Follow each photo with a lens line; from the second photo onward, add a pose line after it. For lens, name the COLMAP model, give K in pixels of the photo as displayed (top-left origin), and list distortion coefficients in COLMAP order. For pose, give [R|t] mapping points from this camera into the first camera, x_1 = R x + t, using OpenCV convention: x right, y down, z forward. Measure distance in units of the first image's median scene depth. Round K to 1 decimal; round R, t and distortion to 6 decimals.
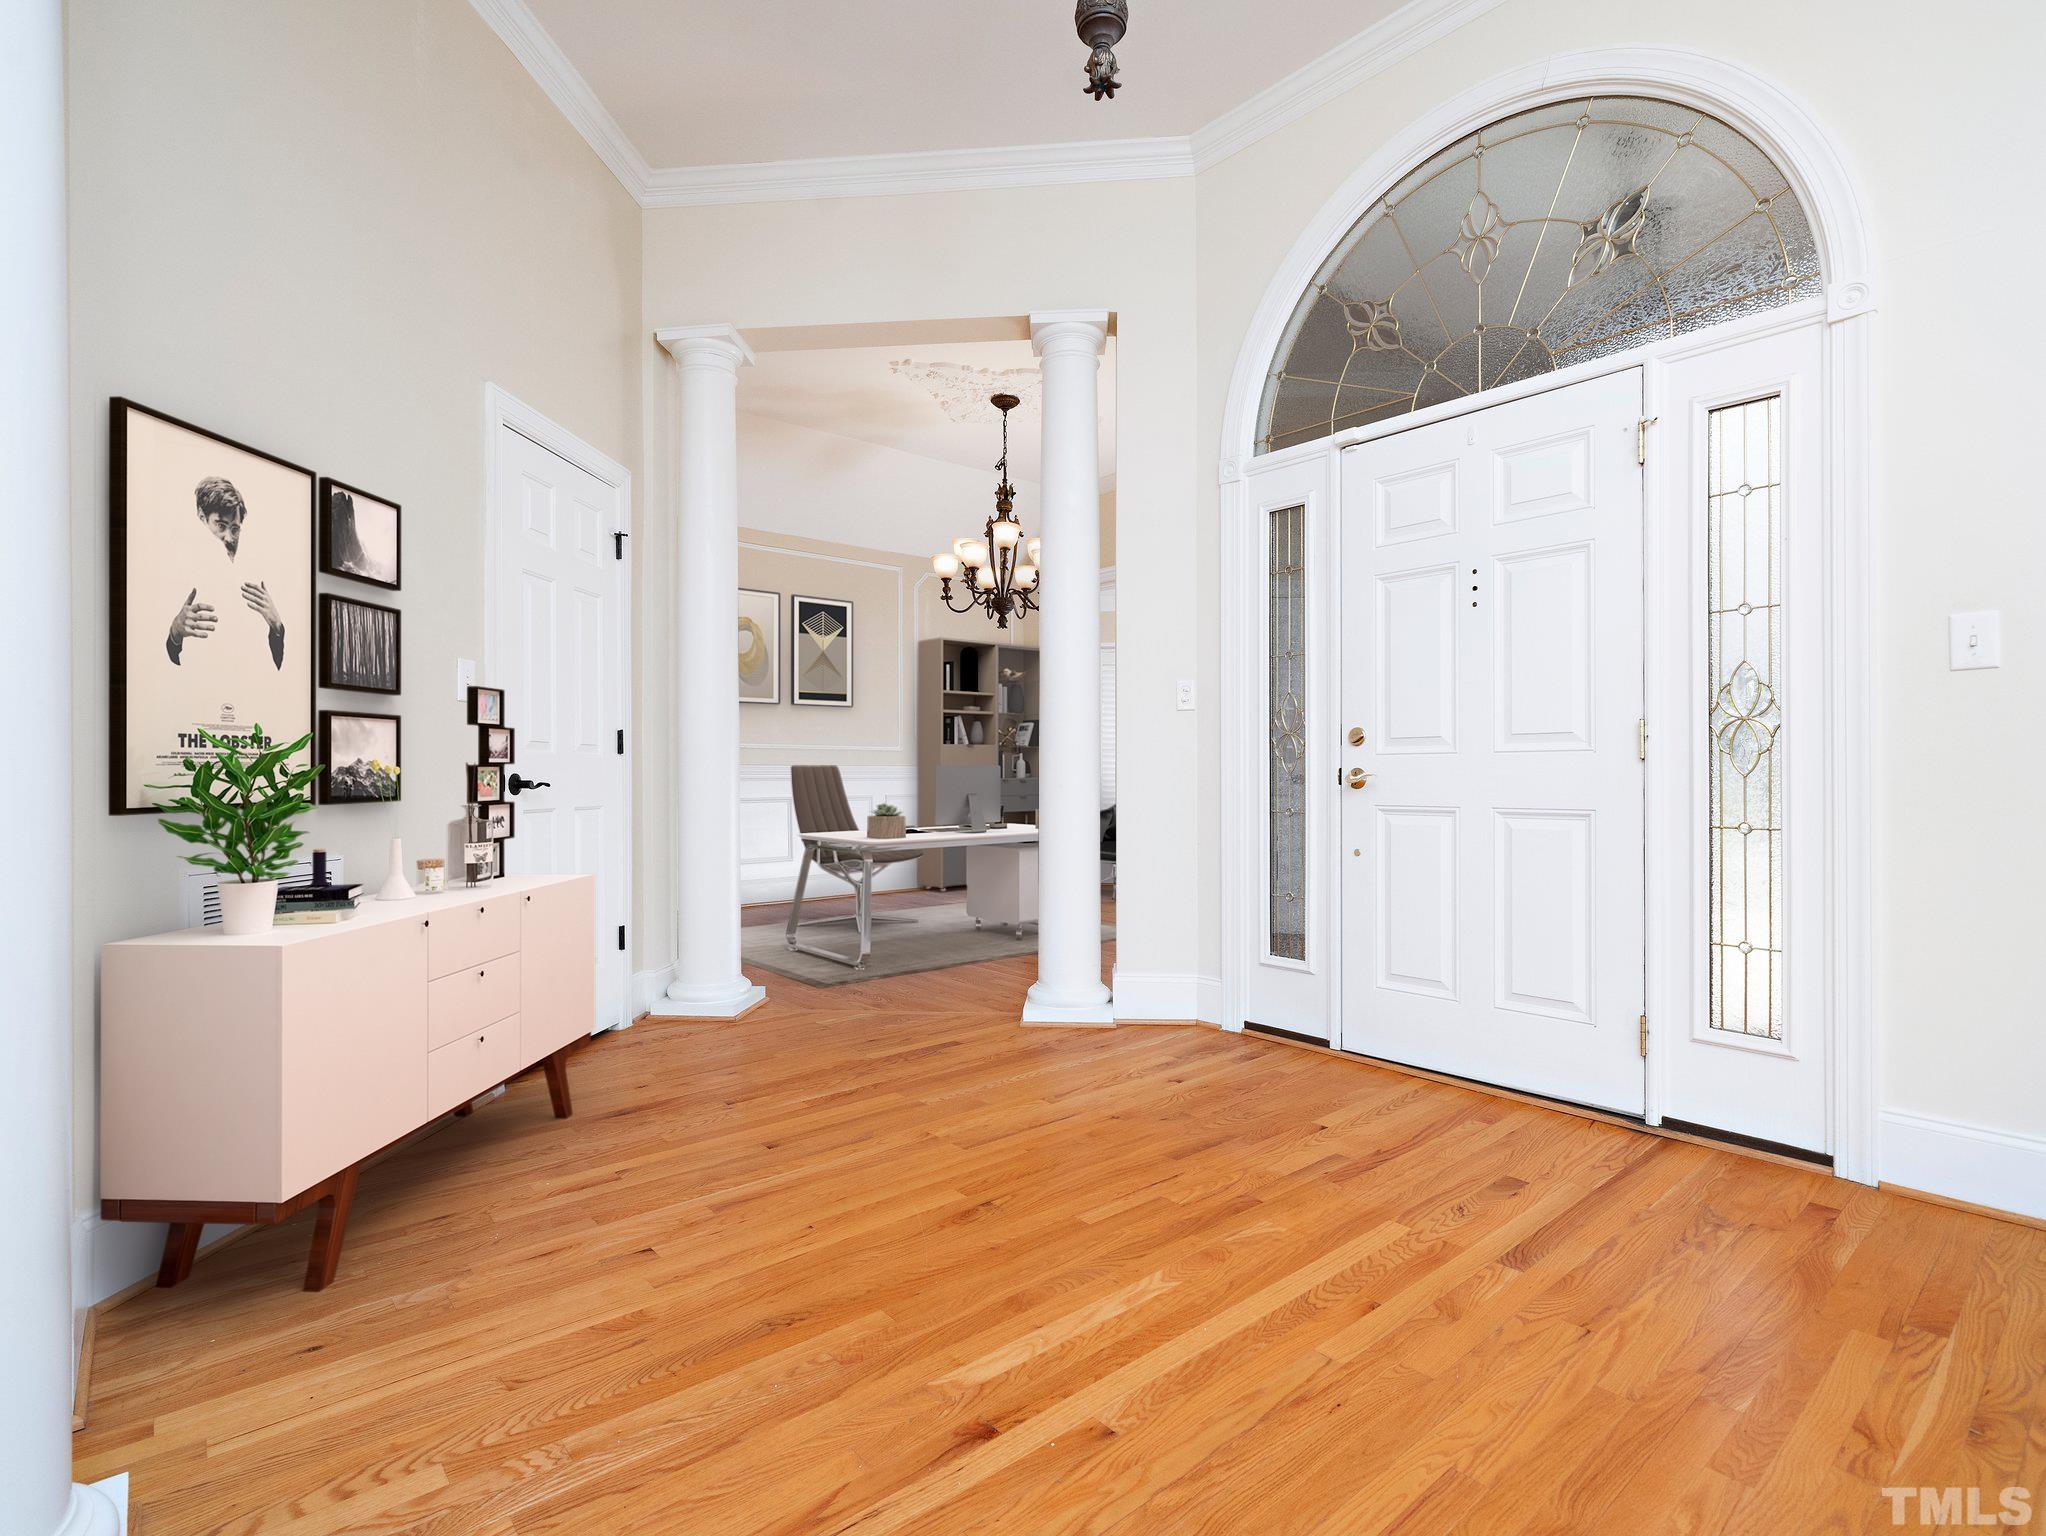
lens RADIAL K [[1008.0, 0, 1022.3], [0, 1008.0, 768.9], [0, 0, 1]] dist [0.003157, 0.000372]
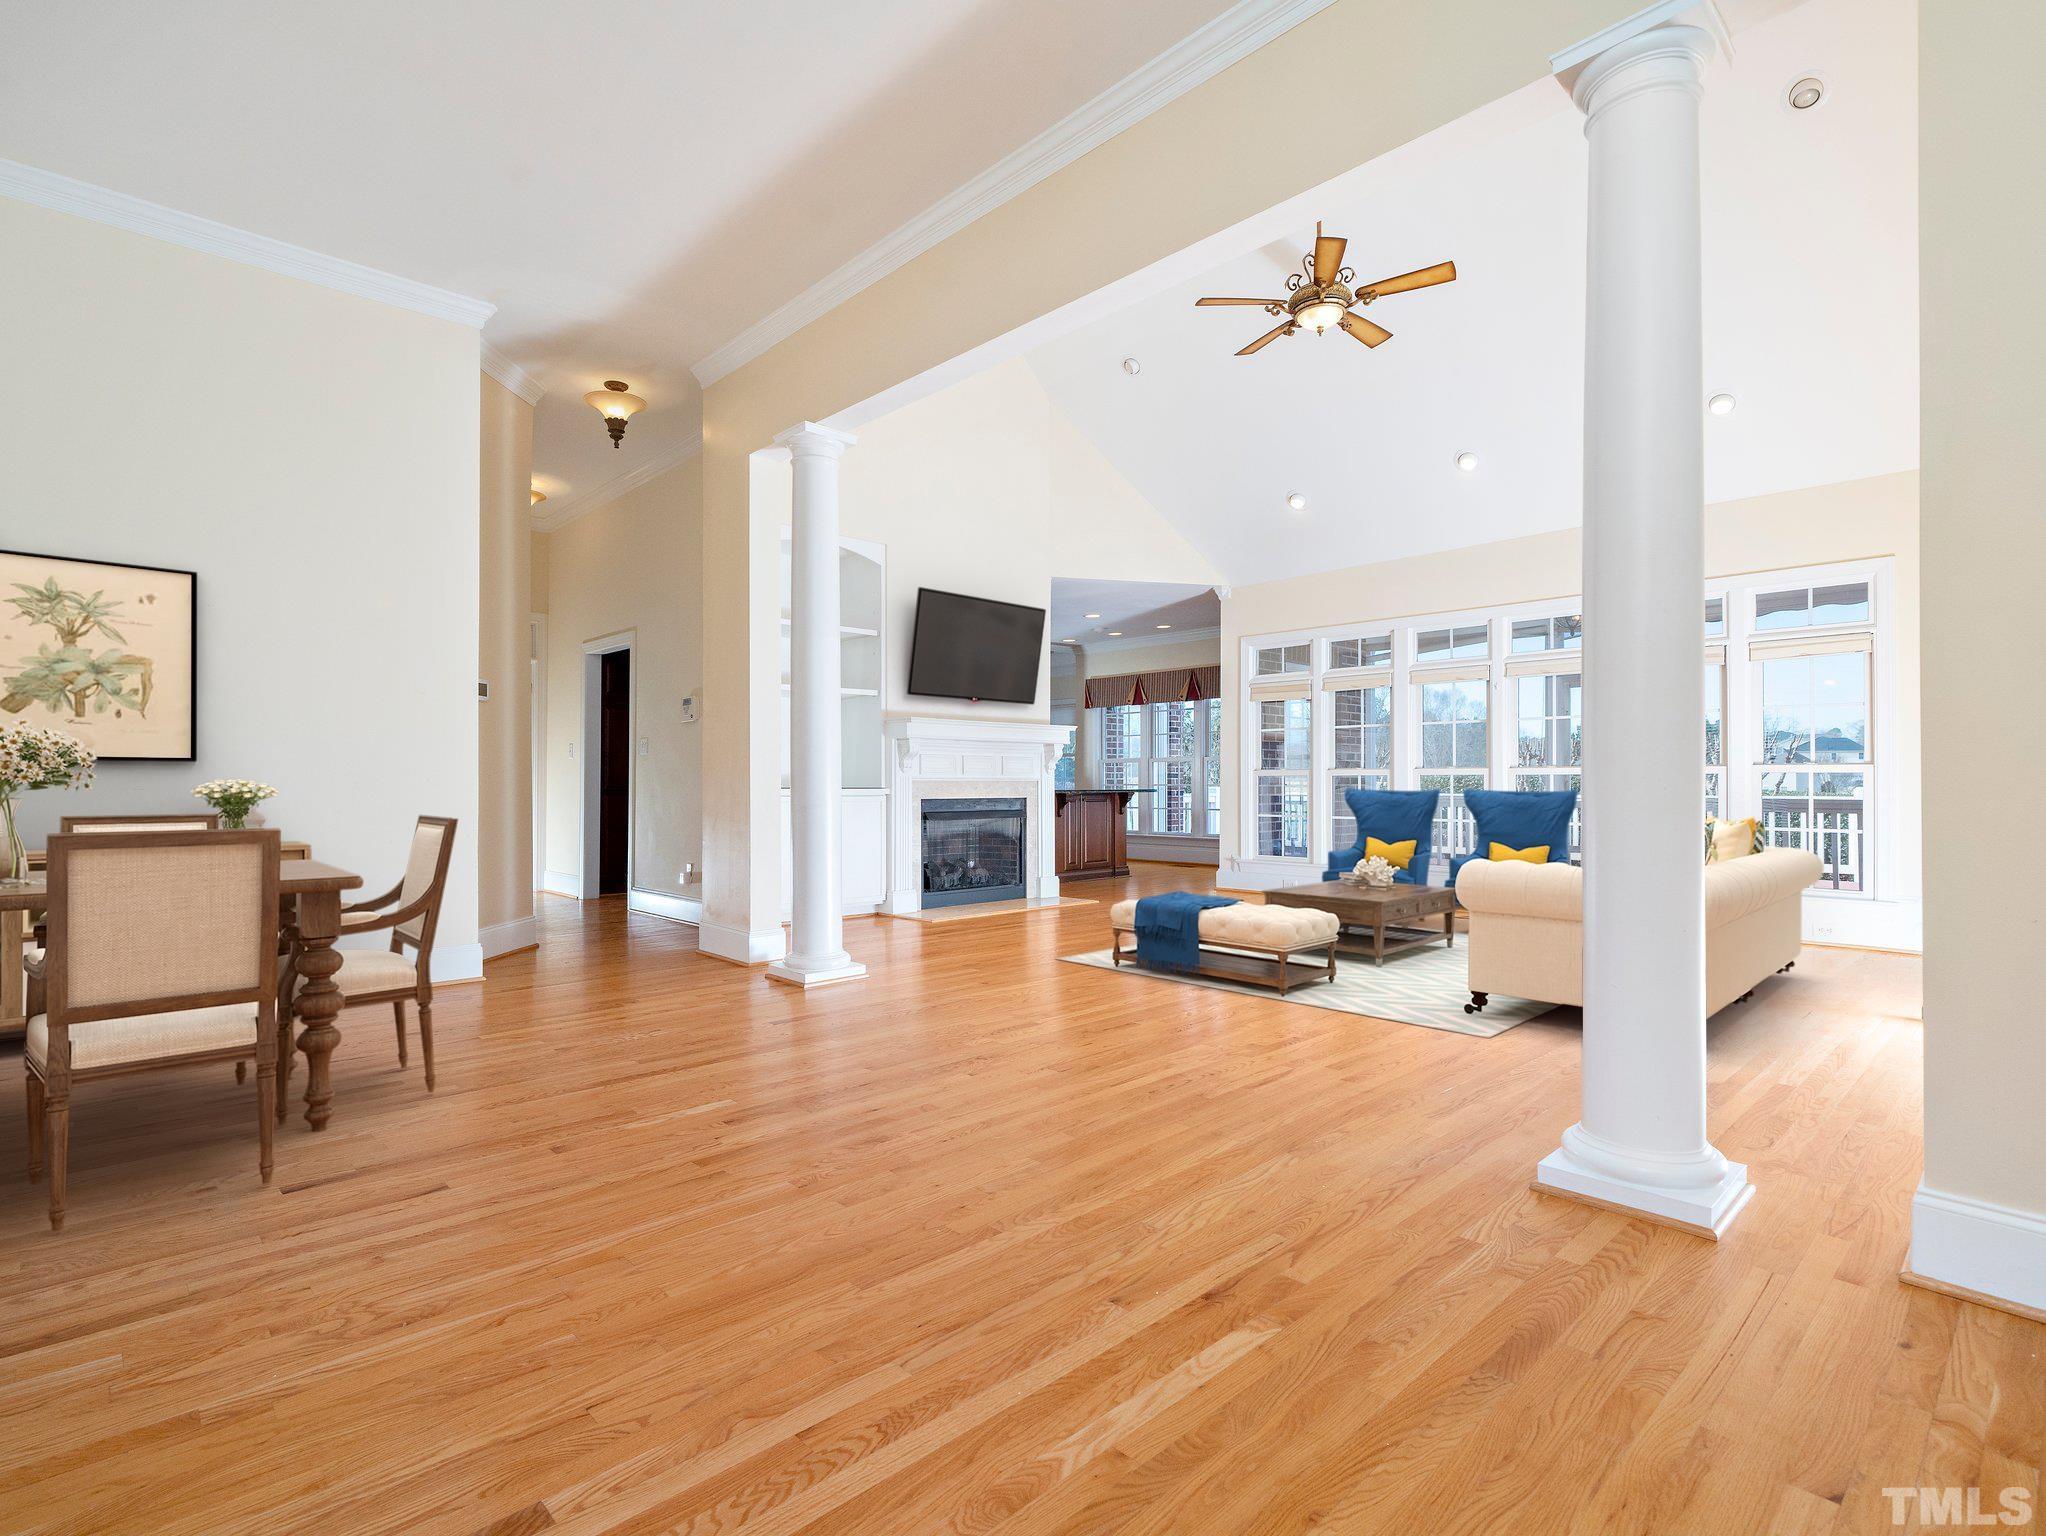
lens RADIAL K [[1008.0, 0, 1024.4], [0, 1008.0, 769.3], [0, 0, 1]] dist [0.003157, 0.000372]
pose [[-0.998610, -0.000162, -0.052705, 0.237664], [0.000354, 0.999952, -0.009782, 0.004164], [0.052704, -0.009787, -0.998562, 2.019434]]
